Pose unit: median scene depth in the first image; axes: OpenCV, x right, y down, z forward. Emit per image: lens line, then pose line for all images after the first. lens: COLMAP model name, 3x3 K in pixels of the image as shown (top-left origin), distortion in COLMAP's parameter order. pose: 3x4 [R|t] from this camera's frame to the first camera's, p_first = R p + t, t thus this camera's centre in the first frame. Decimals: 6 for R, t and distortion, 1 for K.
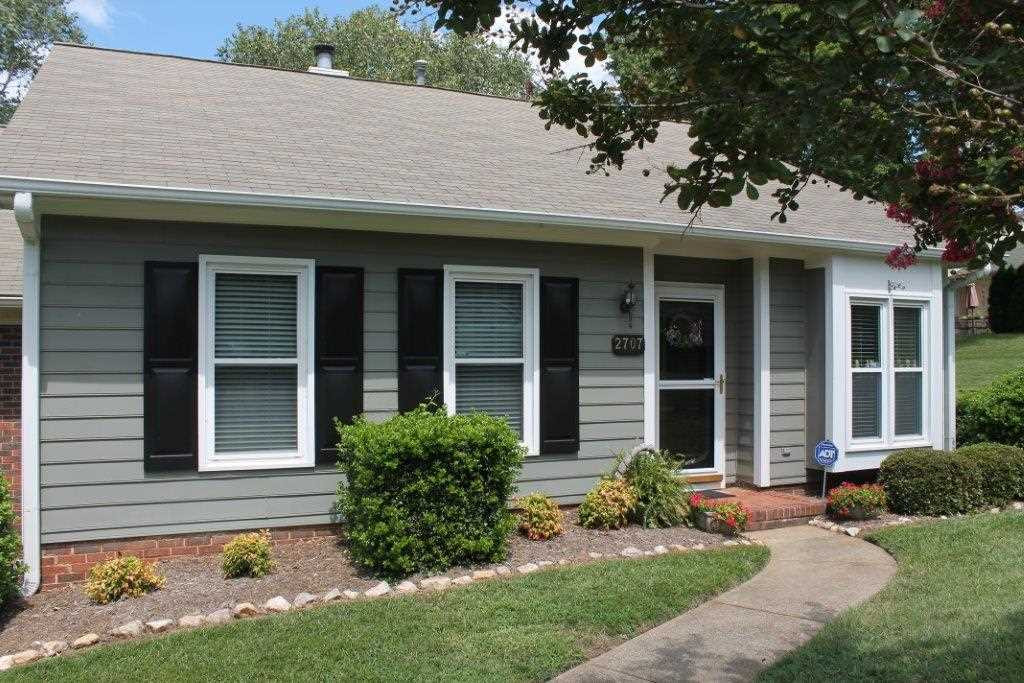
lens RADIAL K [[852.9, 0, 502.0], [0, 852.9, 341.1], [0, 0, 1]] dist [-0.171705, 0.157980]
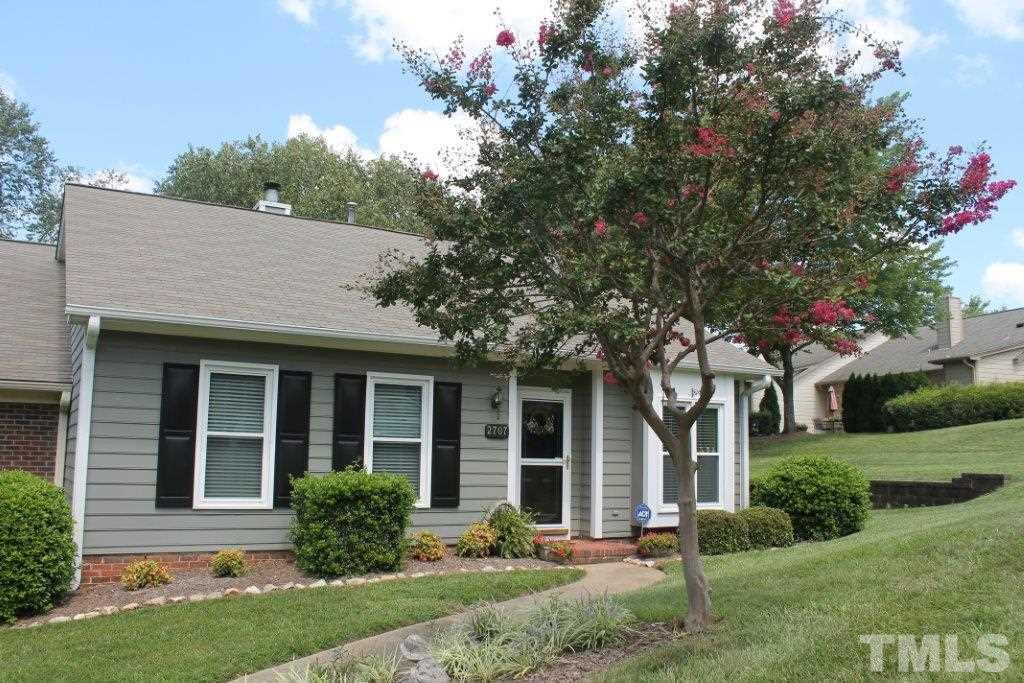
lens RADIAL K [[852.9, 0, 502.0], [0, 852.9, 341.1], [0, 0, 1]] dist [-0.171705, 0.157980]
pose [[0.994717, 0.030695, 0.097962, 0.017570], [-0.019236, 0.993081, -0.115843, 0.022113], [-0.100840, 0.113347, 0.988425, -0.470854]]
